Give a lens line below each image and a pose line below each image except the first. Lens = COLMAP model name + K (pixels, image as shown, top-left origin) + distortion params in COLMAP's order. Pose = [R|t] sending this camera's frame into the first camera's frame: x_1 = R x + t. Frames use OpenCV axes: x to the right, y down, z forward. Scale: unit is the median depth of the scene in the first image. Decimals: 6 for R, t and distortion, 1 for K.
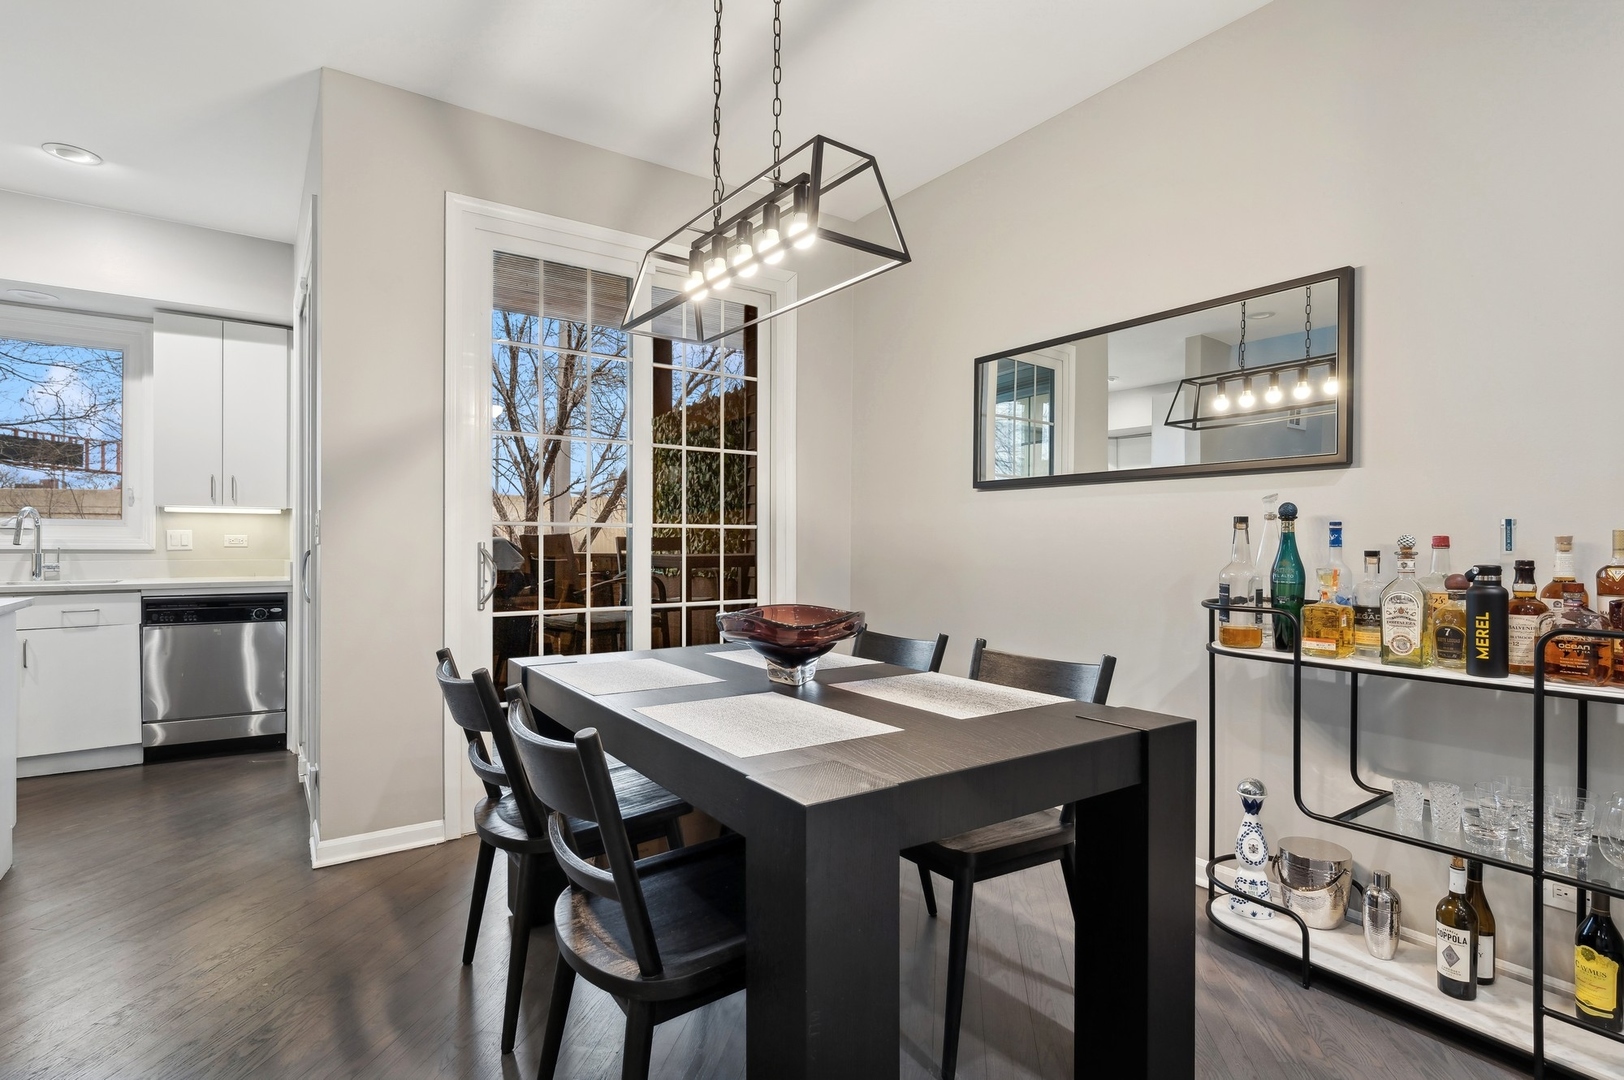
lens RADIAL K [[798.0, 0, 812.0], [0, 798.0, 540.0], [0, 0, 1]] dist [-0.015504, -0.000298]
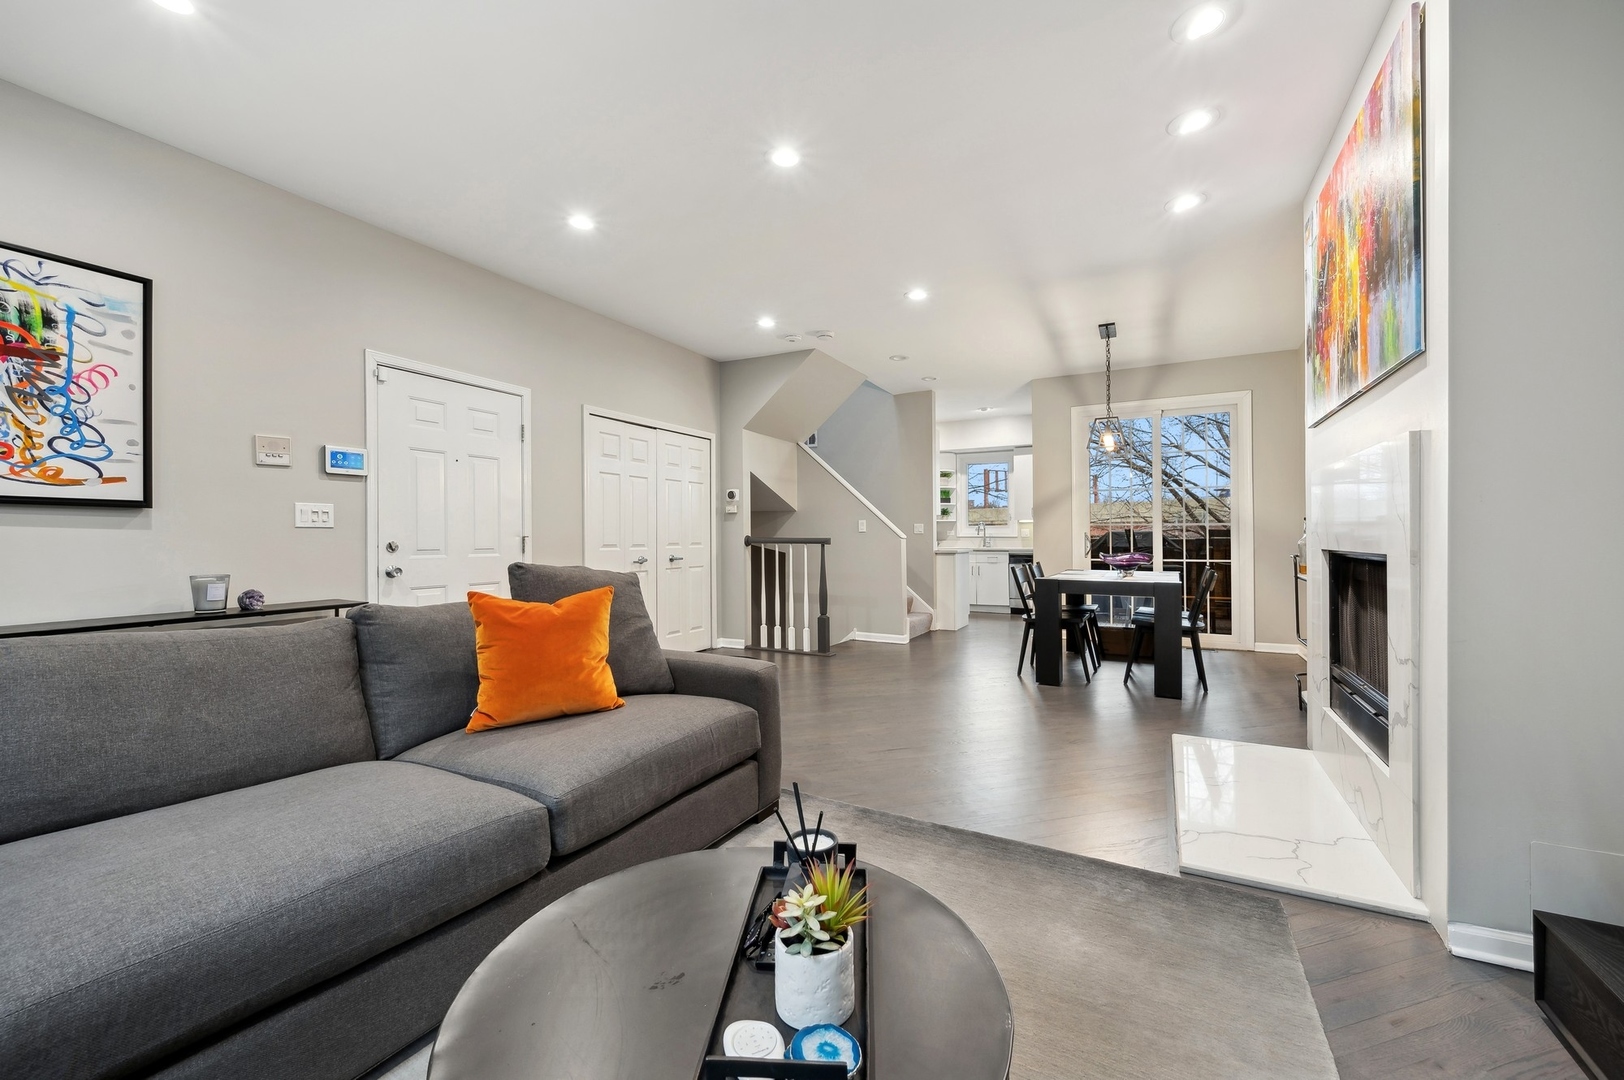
lens RADIAL K [[641.1, 0, 812.0], [0, 641.1, 540.0], [0, 0, 1]] dist [-0.001066, -0.000117]
pose [[0.429707, 0.000478, -0.902968, 0.894856], [0.010922, 0.999924, 0.005727, 0.004543], [0.902902, -0.012323, 0.429669, -0.601499]]
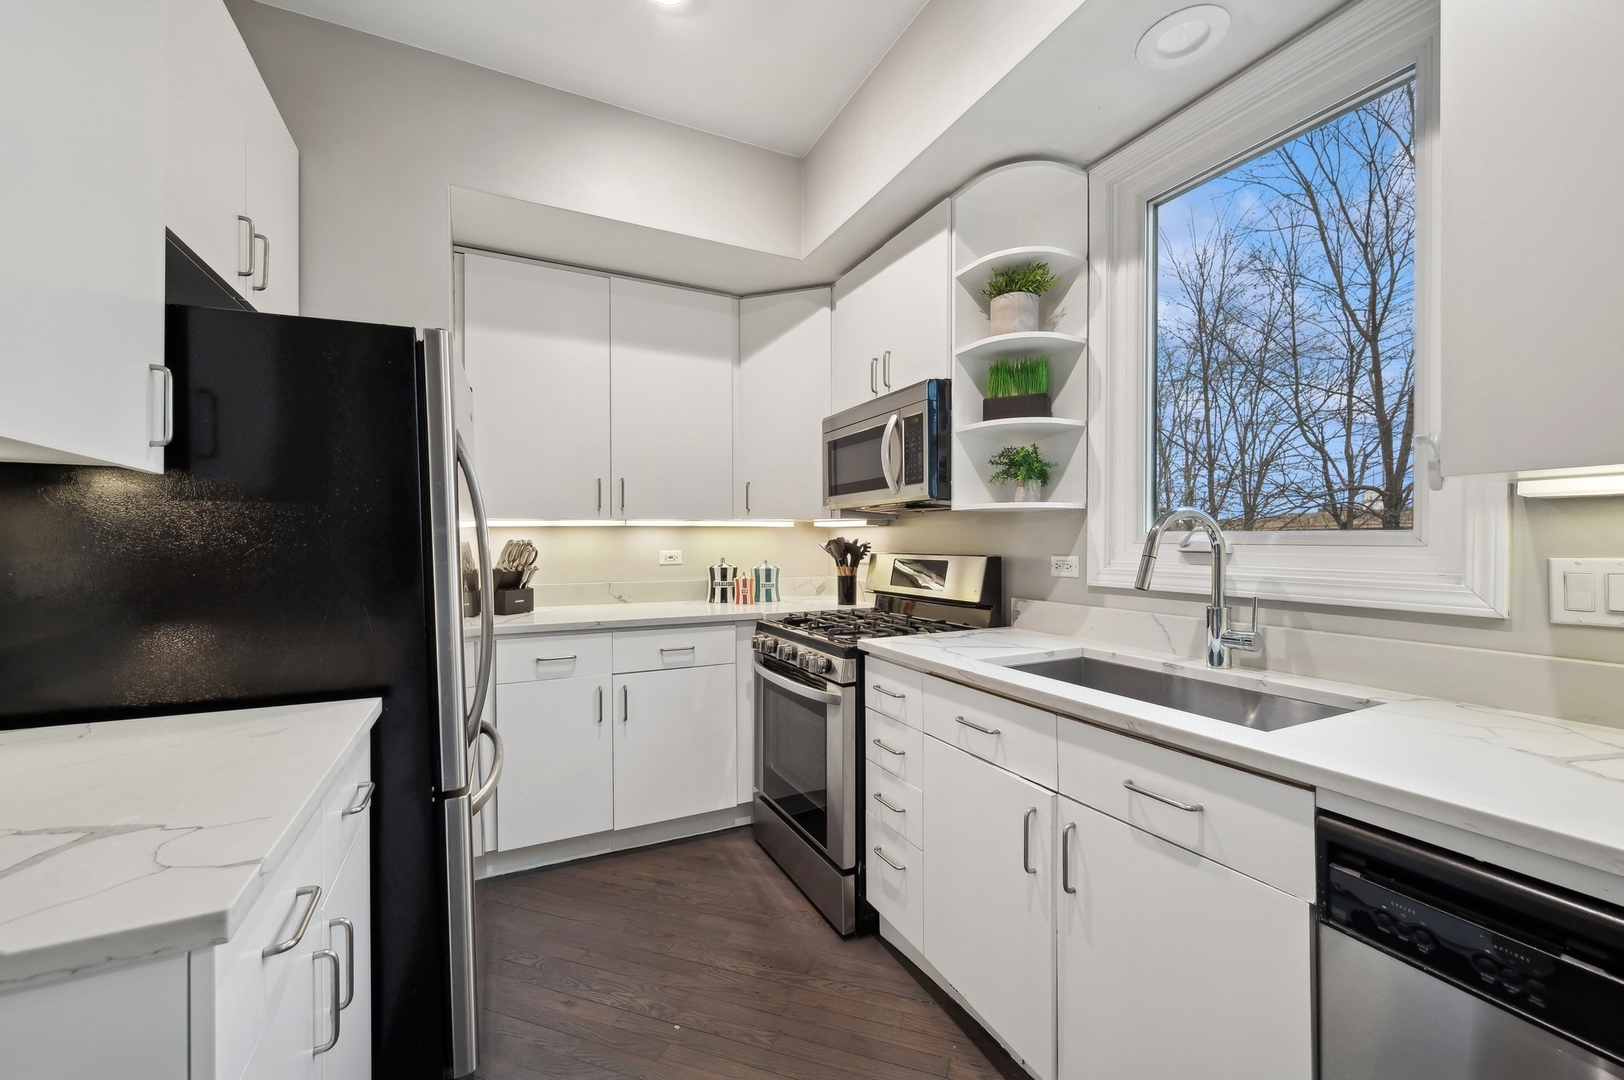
lens RADIAL K [[641.1, 0, 812.0], [0, 641.1, 540.0], [0, 0, 1]] dist [-0.001066, -0.000117]
pose [[-0.156565, -0.003225, -0.987662, -0.587019], [0.007457, 0.999962, -0.004447, -0.022569], [0.987639, -0.008061, -0.156535, 0.840597]]
